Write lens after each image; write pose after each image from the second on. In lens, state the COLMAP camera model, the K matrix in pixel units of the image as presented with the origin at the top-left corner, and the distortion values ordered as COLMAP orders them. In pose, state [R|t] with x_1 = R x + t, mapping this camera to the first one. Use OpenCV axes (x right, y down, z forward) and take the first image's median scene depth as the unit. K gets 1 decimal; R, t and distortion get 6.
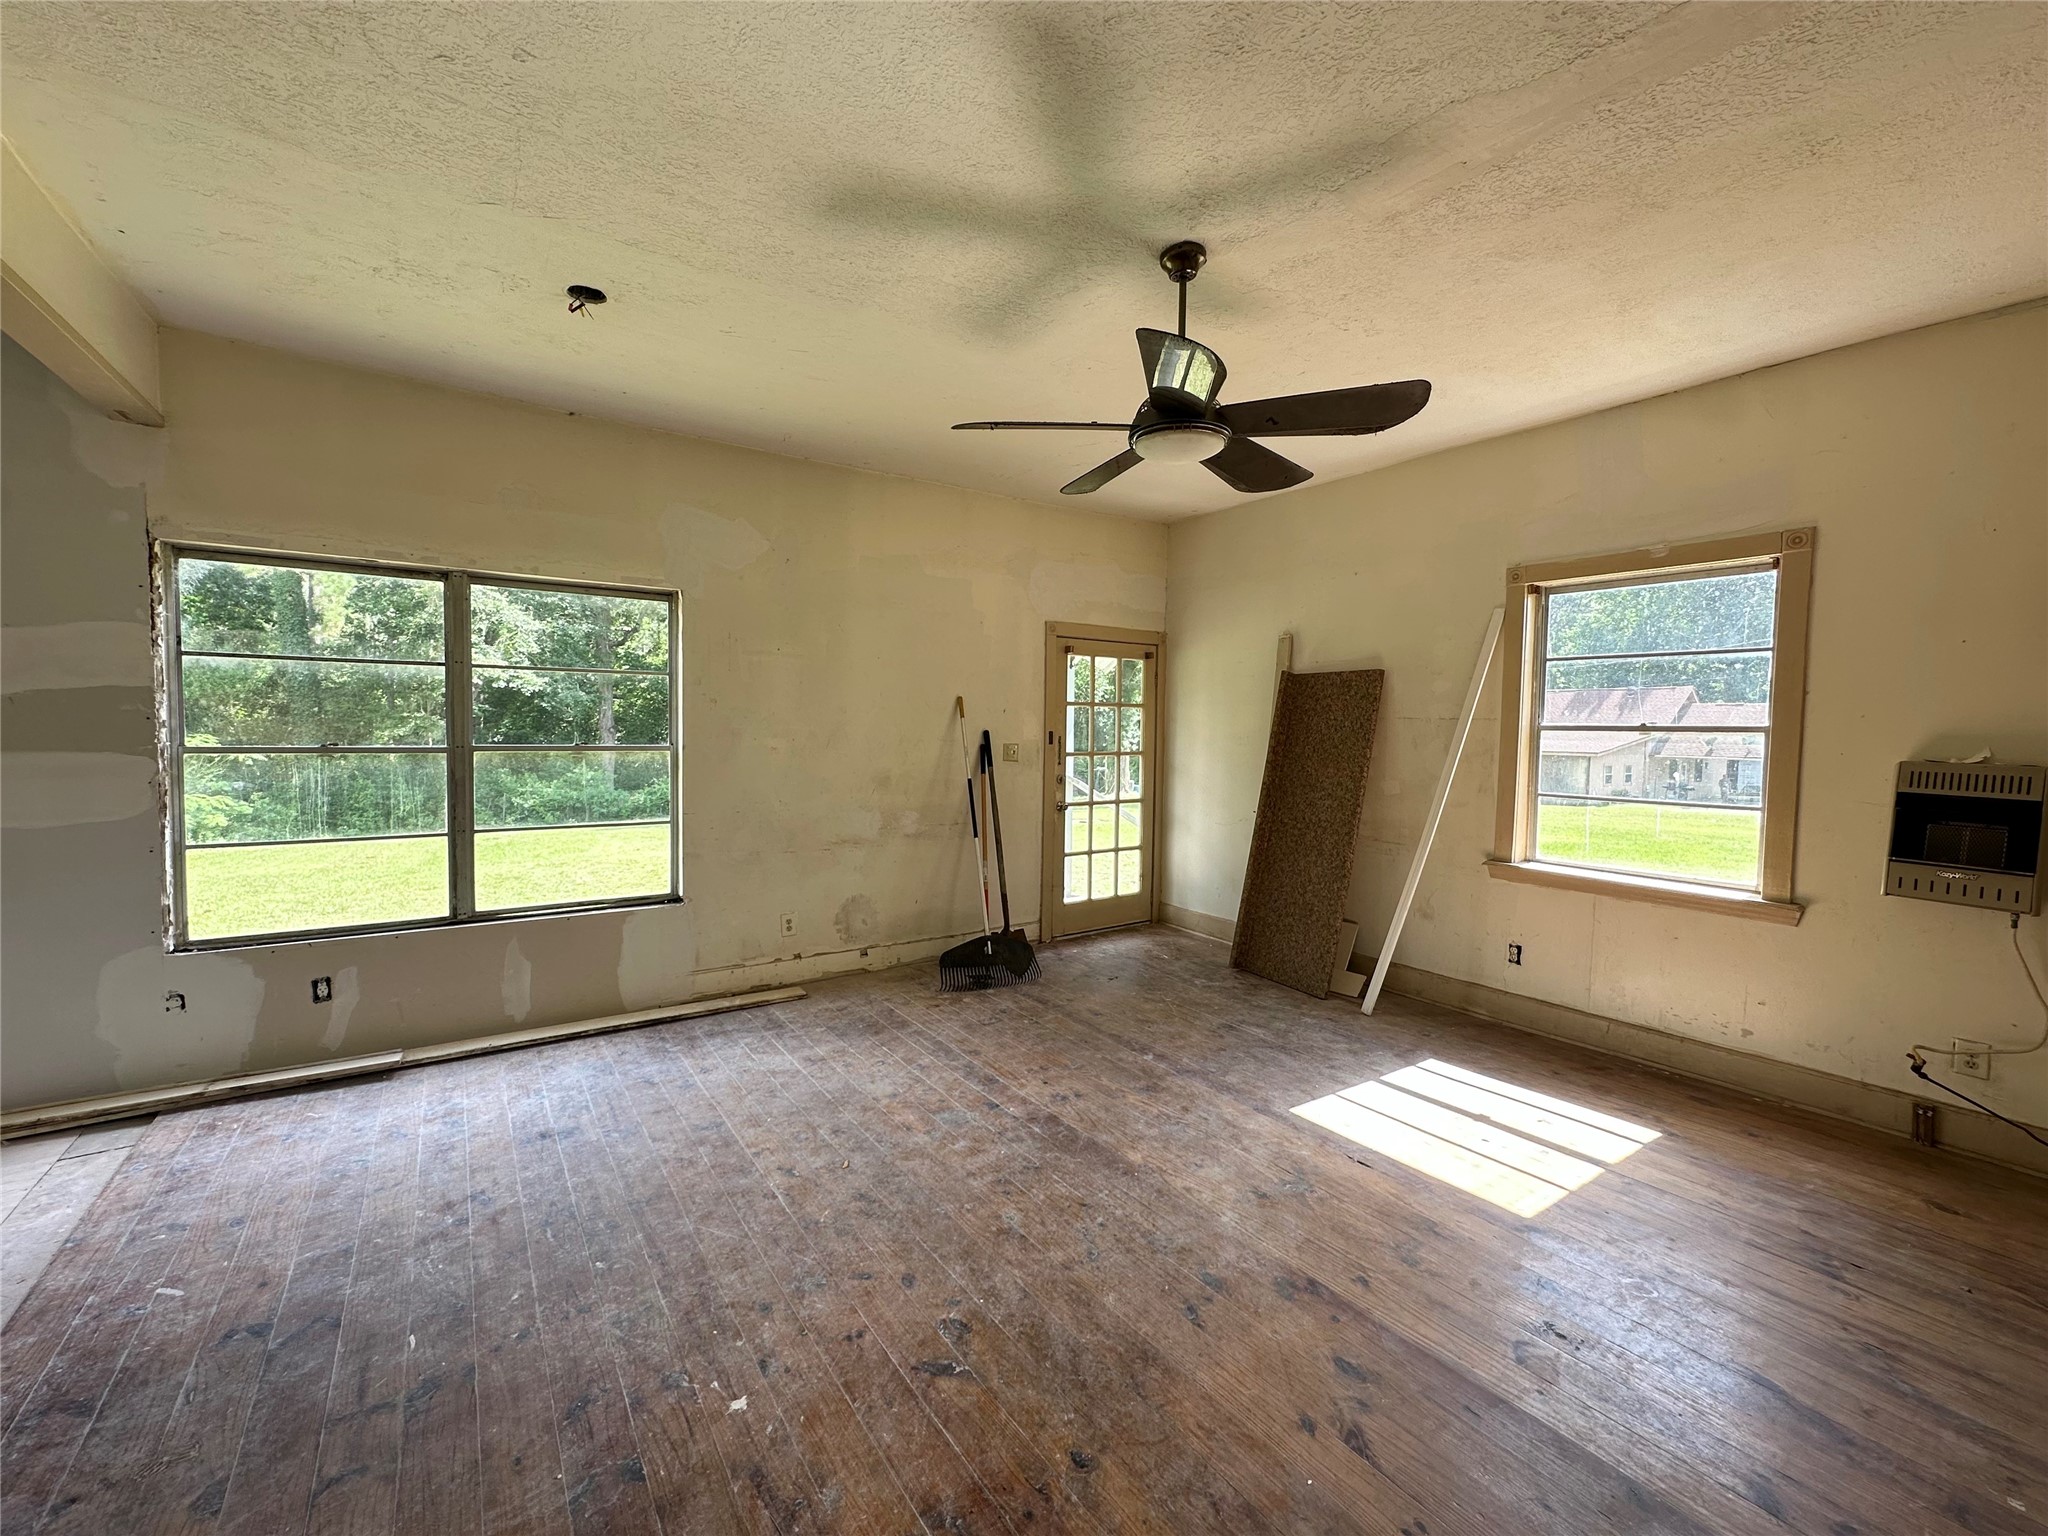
lens RADIAL K [[818.9, 0, 1024.0], [0, 818.9, 768.0], [0, 0, 1]] dist [-0.008318, 0.000541]
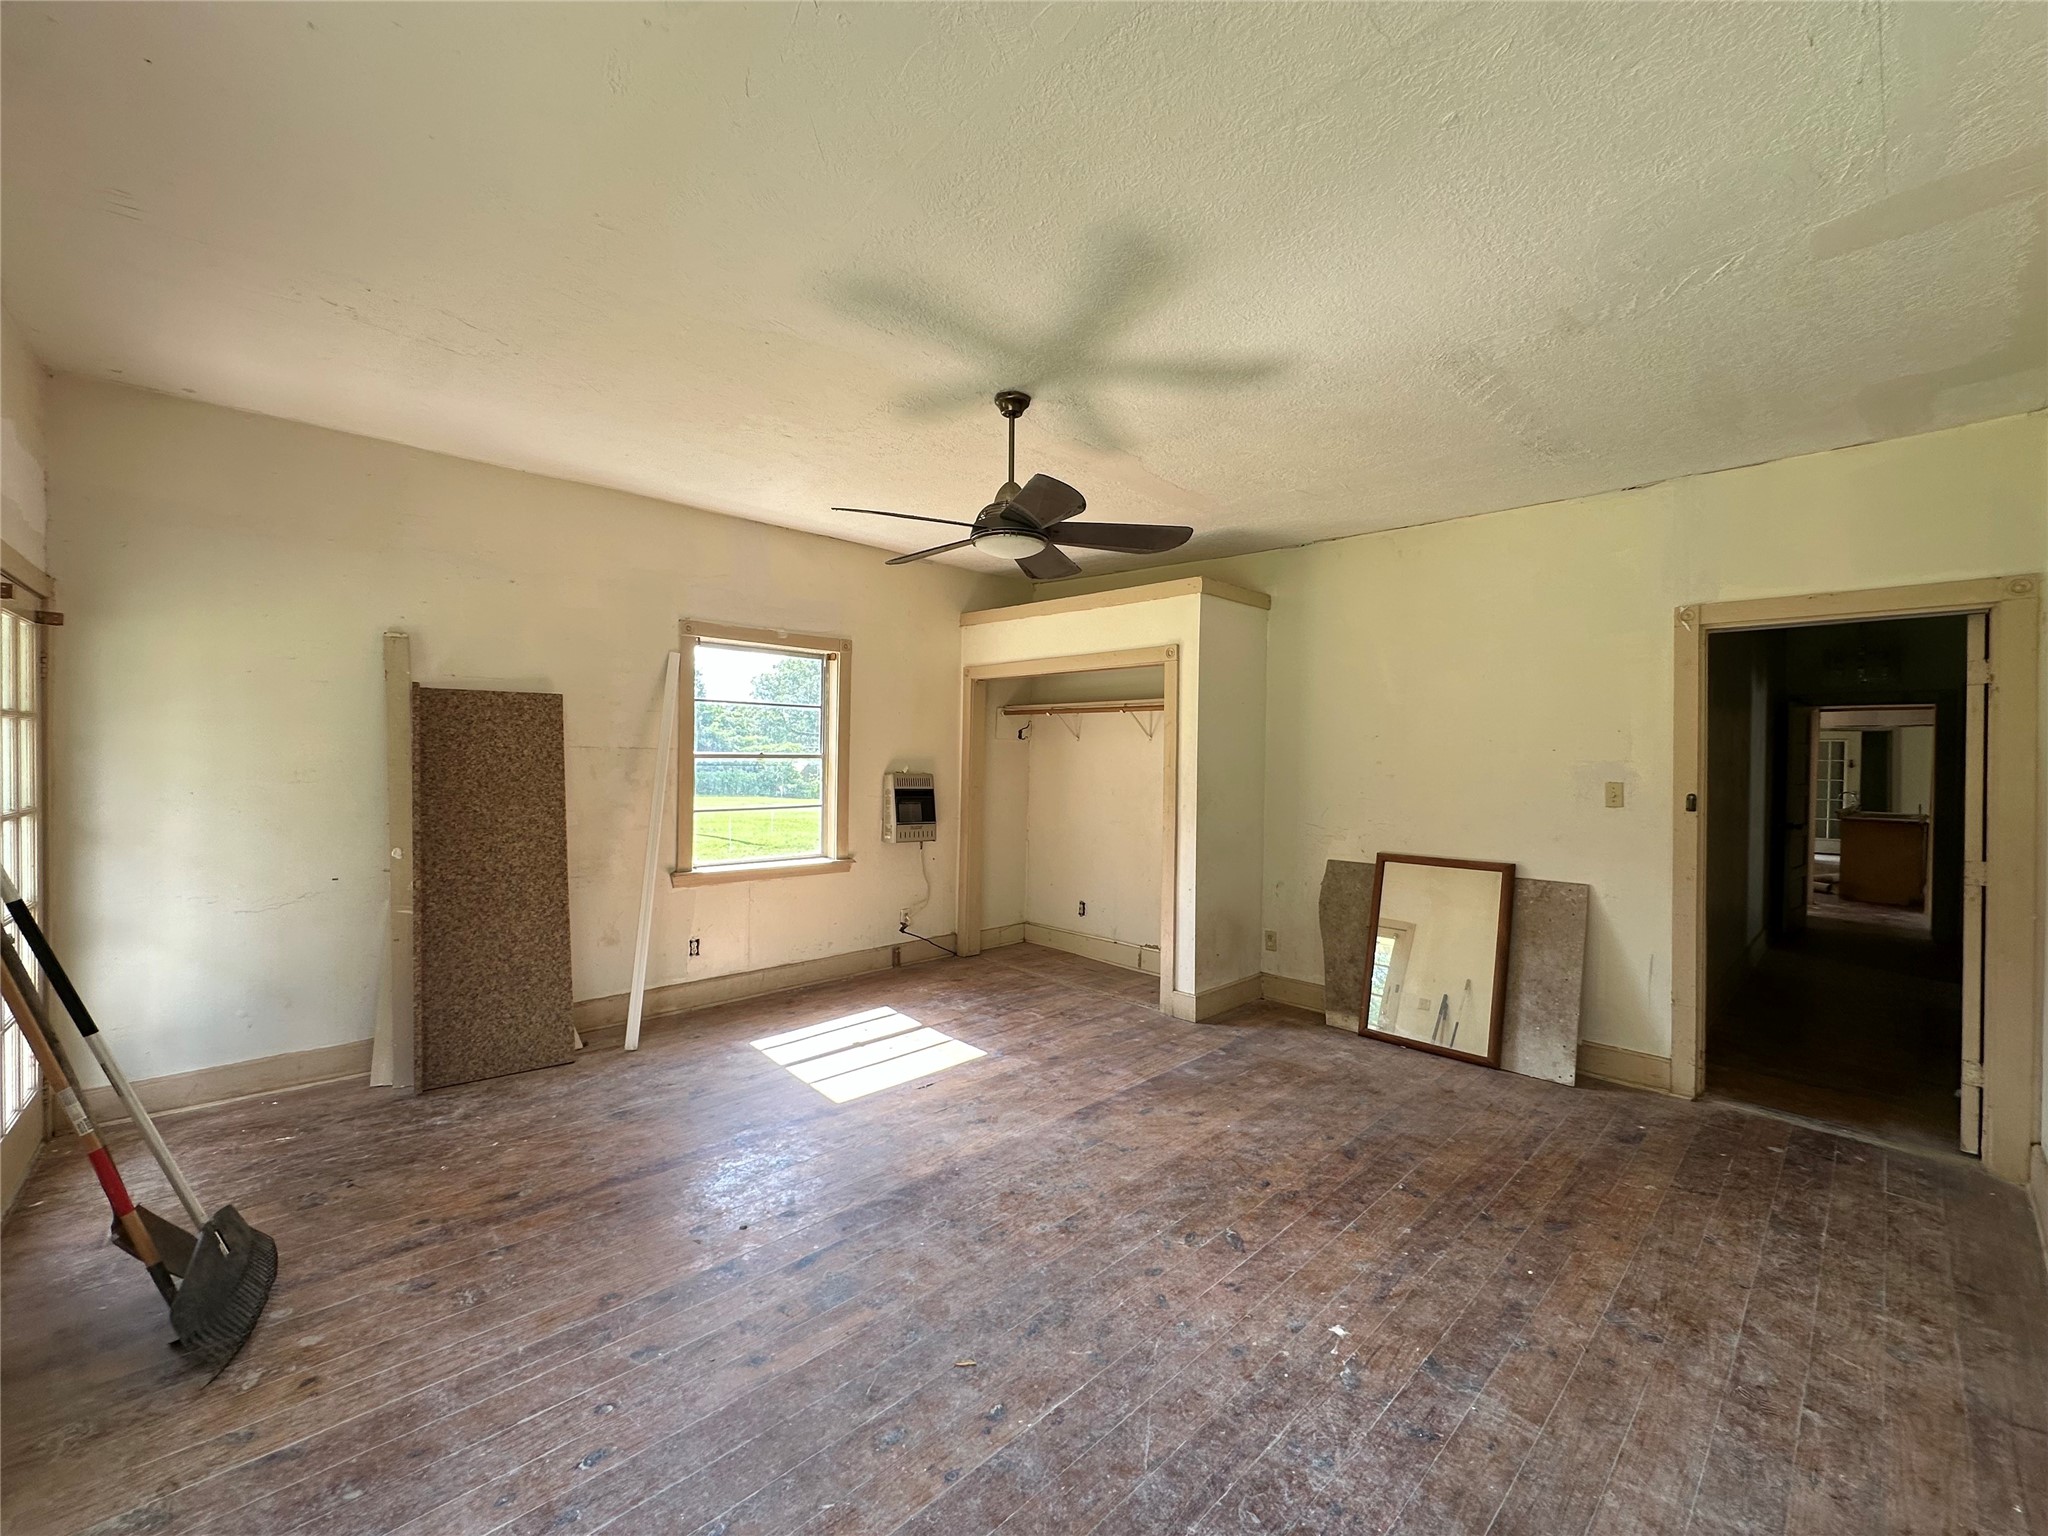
lens RADIAL K [[818.9, 0, 1024.0], [0, 818.9, 768.0], [0, 0, 1]] dist [-0.008318, 0.000541]
pose [[-0.141180, -0.028551, 0.989572, -0.850953], [0.039808, 0.998612, 0.034491, -0.072265], [-0.989183, 0.044262, -0.139848, 0.925610]]
